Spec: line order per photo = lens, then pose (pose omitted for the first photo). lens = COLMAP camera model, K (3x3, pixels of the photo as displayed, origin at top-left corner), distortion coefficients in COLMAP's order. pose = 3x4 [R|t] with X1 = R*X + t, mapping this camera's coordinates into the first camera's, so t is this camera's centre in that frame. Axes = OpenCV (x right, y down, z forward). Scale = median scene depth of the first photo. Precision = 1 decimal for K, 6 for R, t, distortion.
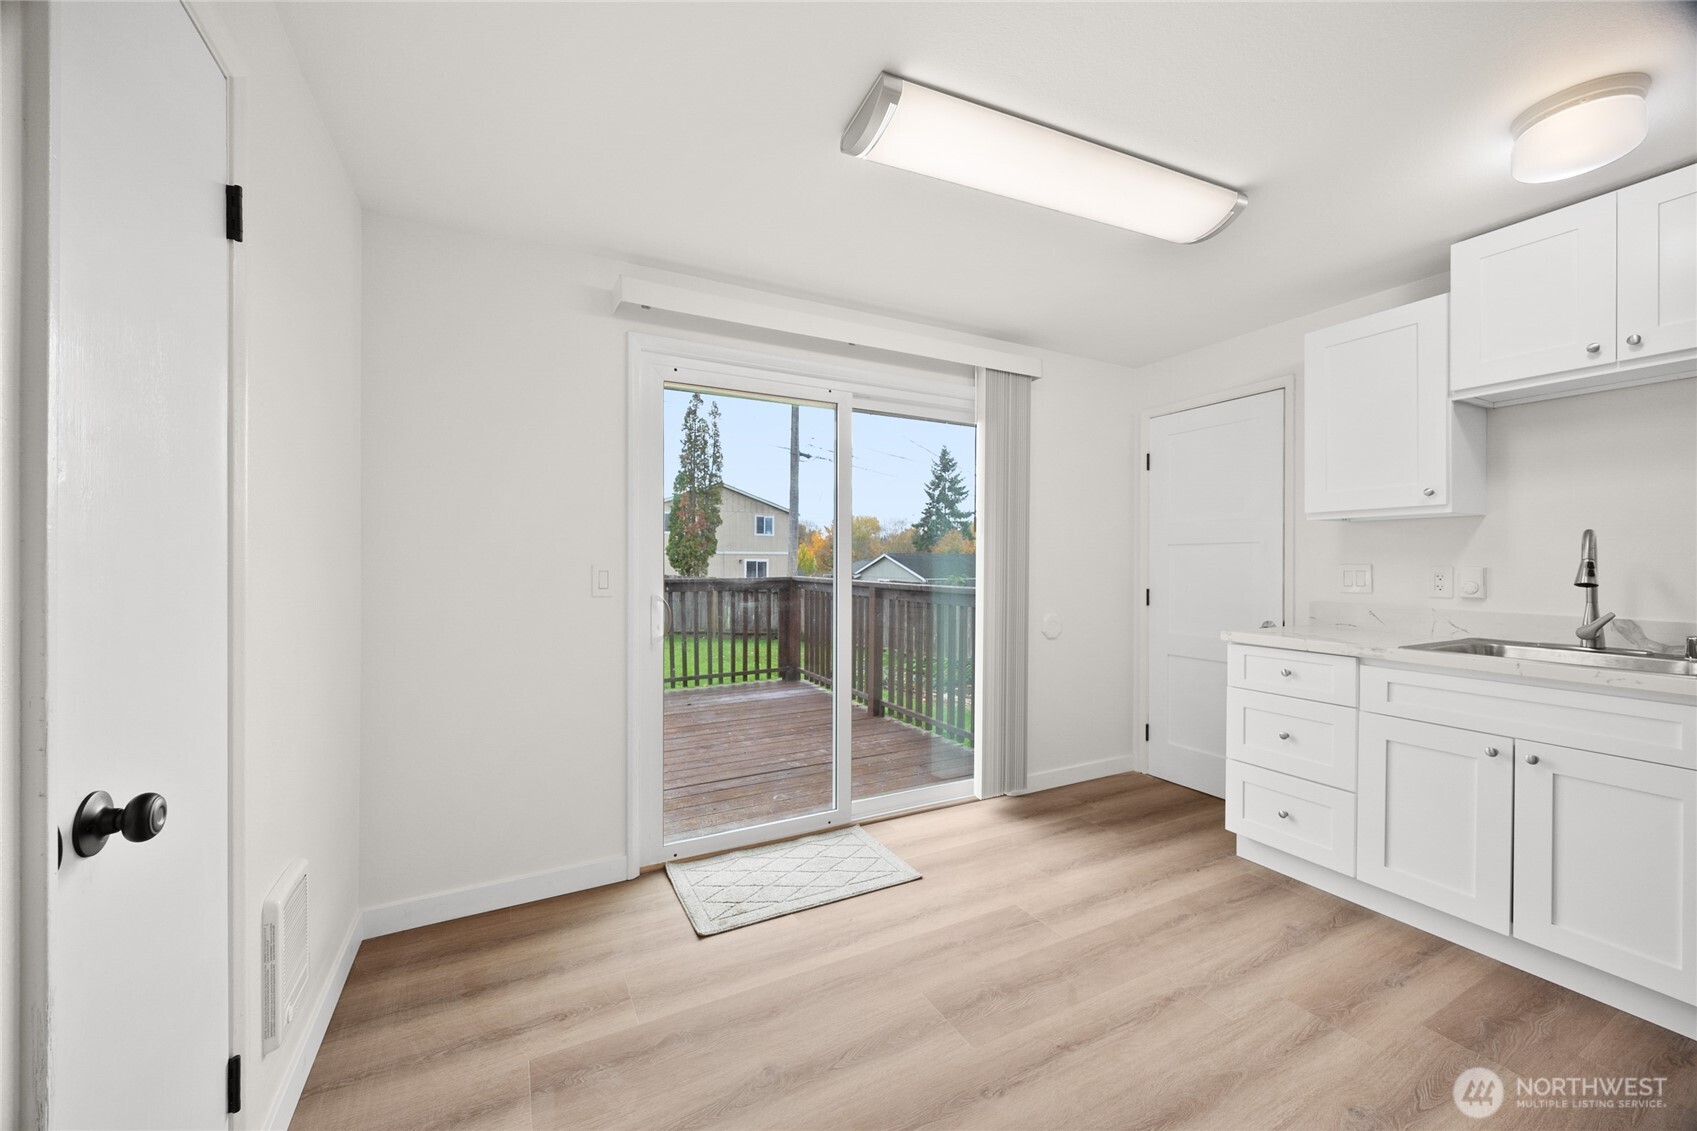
lens RADIAL K [[647.4, 0, 844.5], [0, 647.4, 562.7], [0, 0, 1]] dist [0.000932, -0.000462]
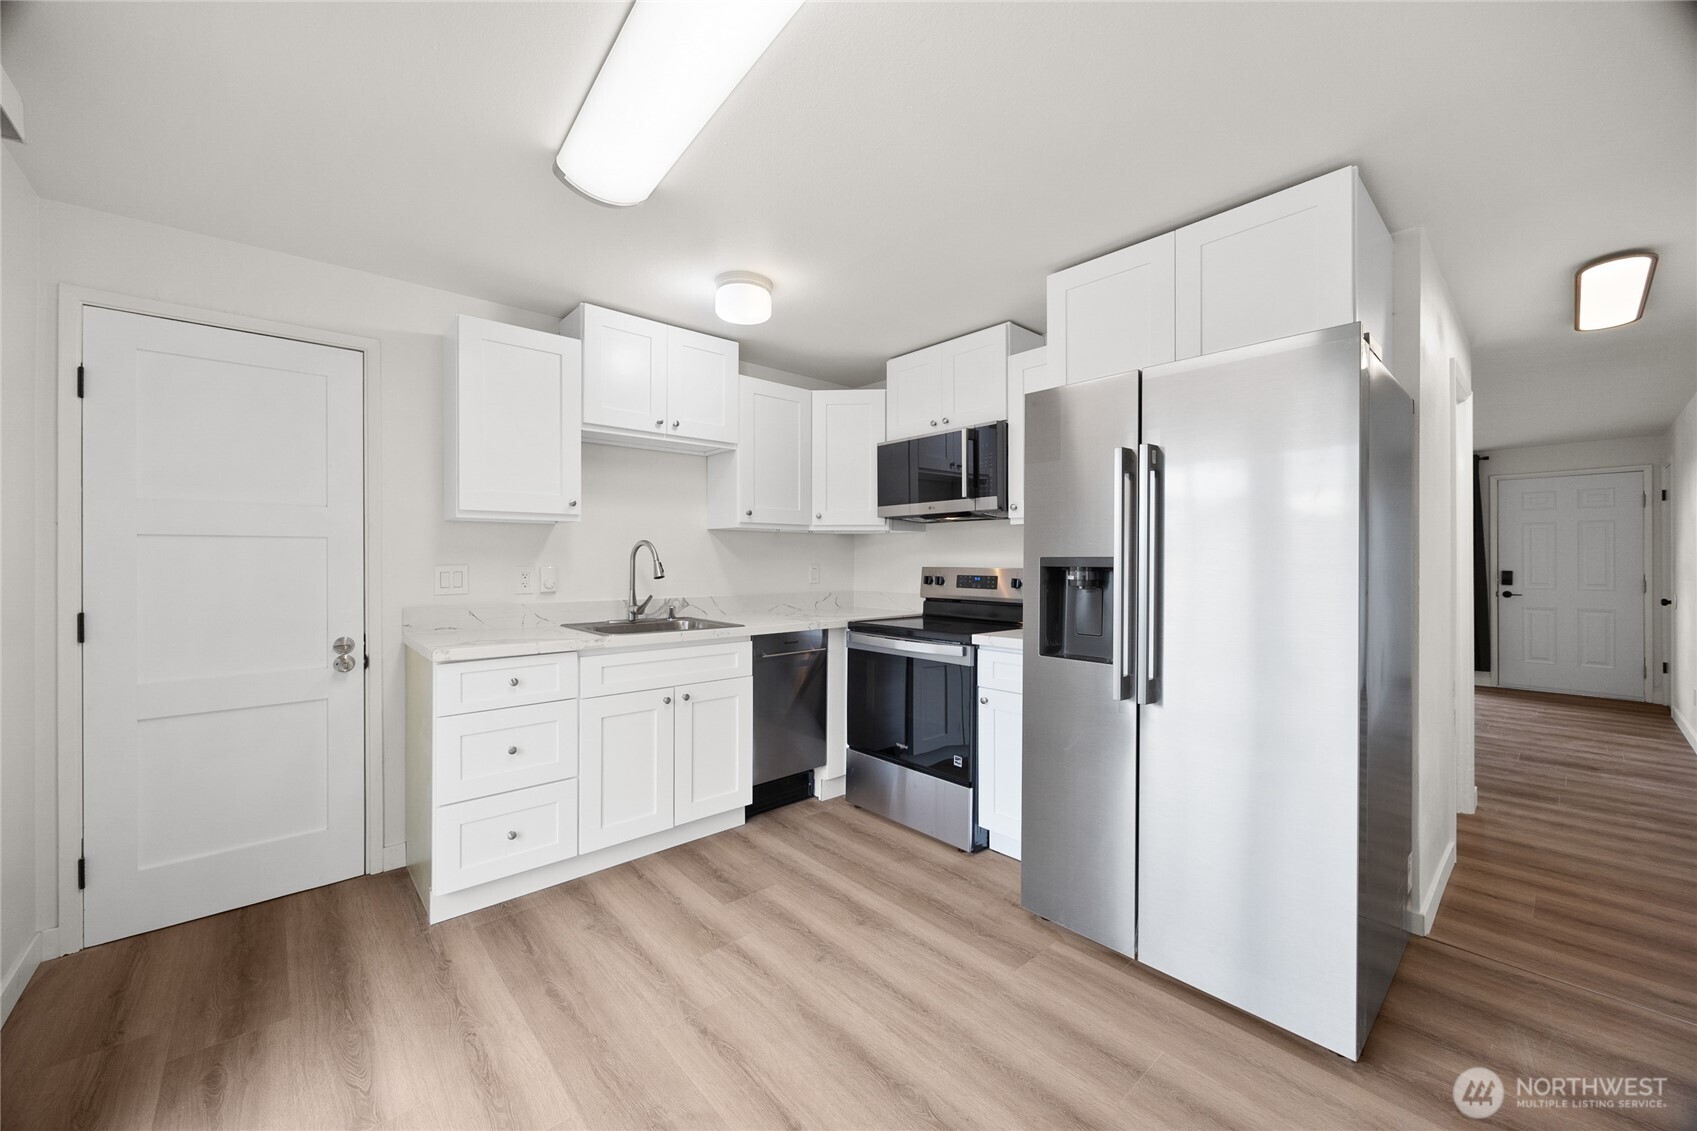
lens RADIAL K [[647.4, 0, 851.9], [0, 647.4, 556.1], [0, 0, 1]] dist [0.000932, -0.000462]
pose [[-0.252330, 0.000385, 0.967641, -0.235208], [-0.001803, 0.999998, -0.000868, -0.008197], [-0.967640, -0.001963, -0.252329, 0.521947]]
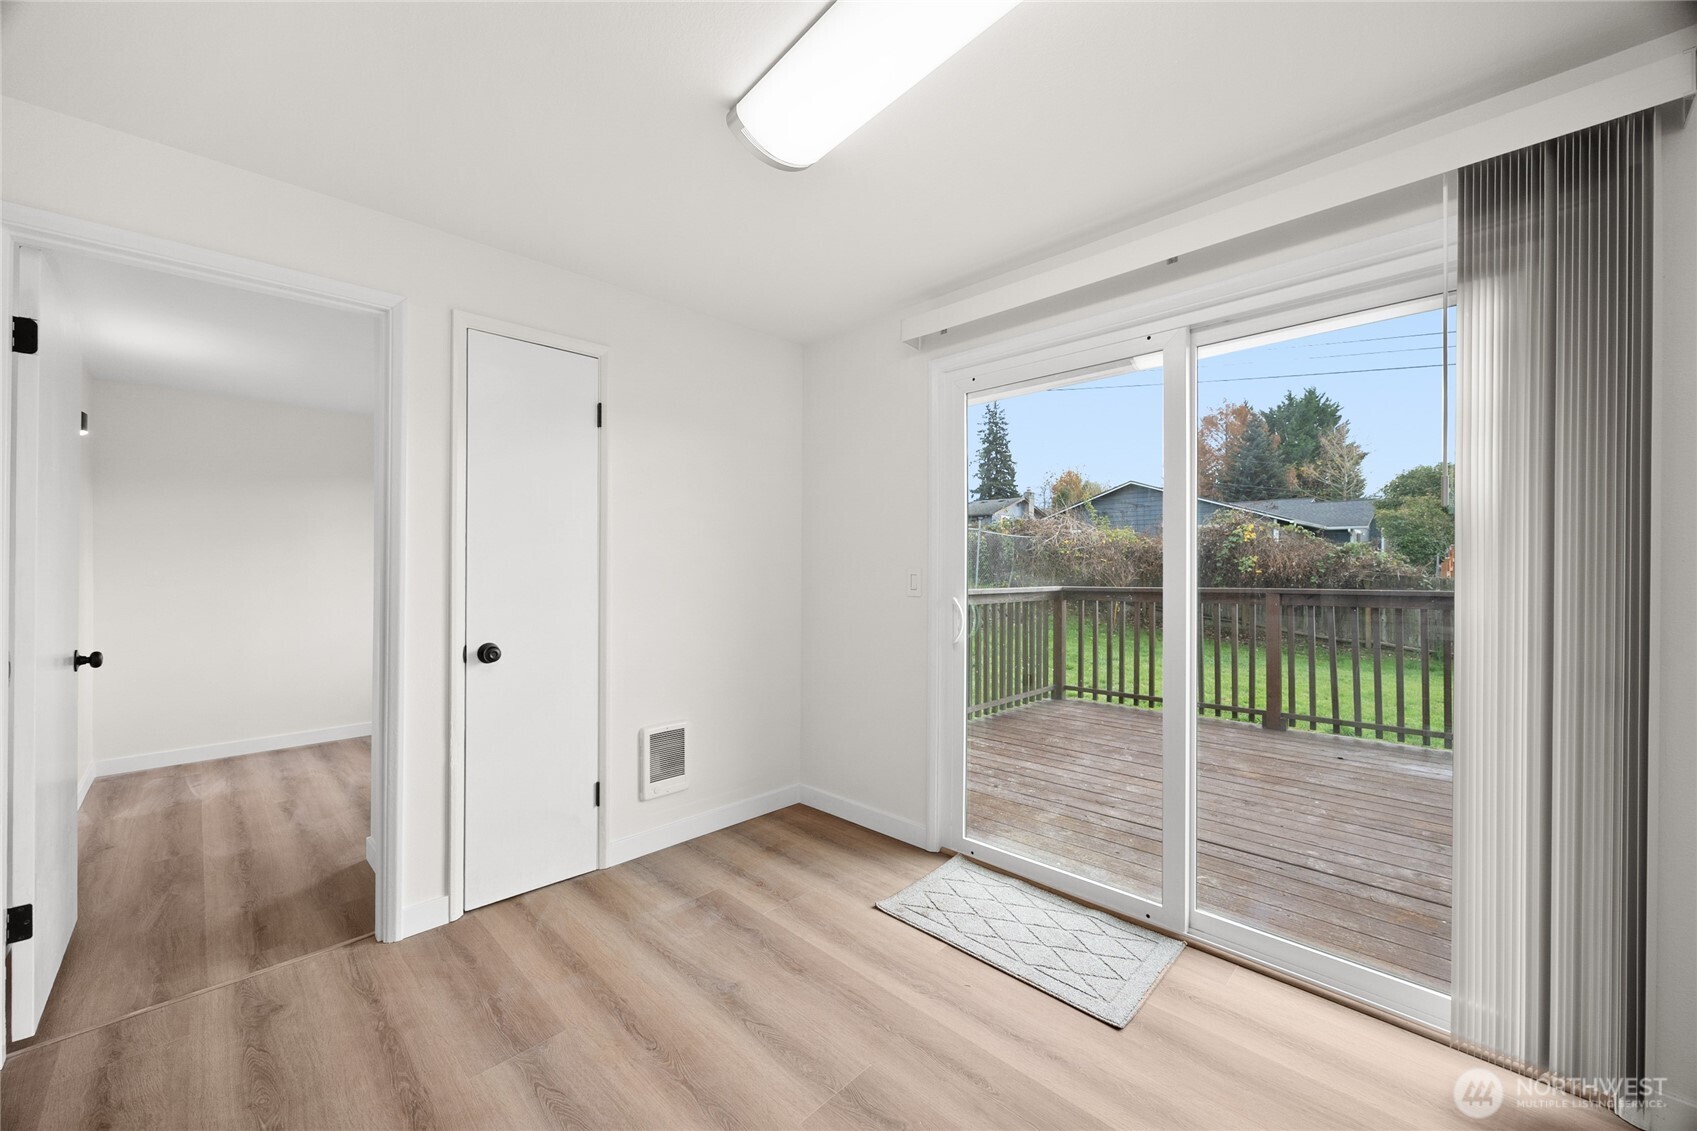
lens RADIAL K [[647.4, 0, 832.5], [0, 647.4, 559.2], [0, 0, 1]] dist [0.000932, -0.000462]
pose [[0.295910, -0.011244, -0.955150, 0.490130], [-0.001398, 0.999925, -0.012204, 0.001160], [0.955215, 0.004946, 0.295872, 0.363167]]
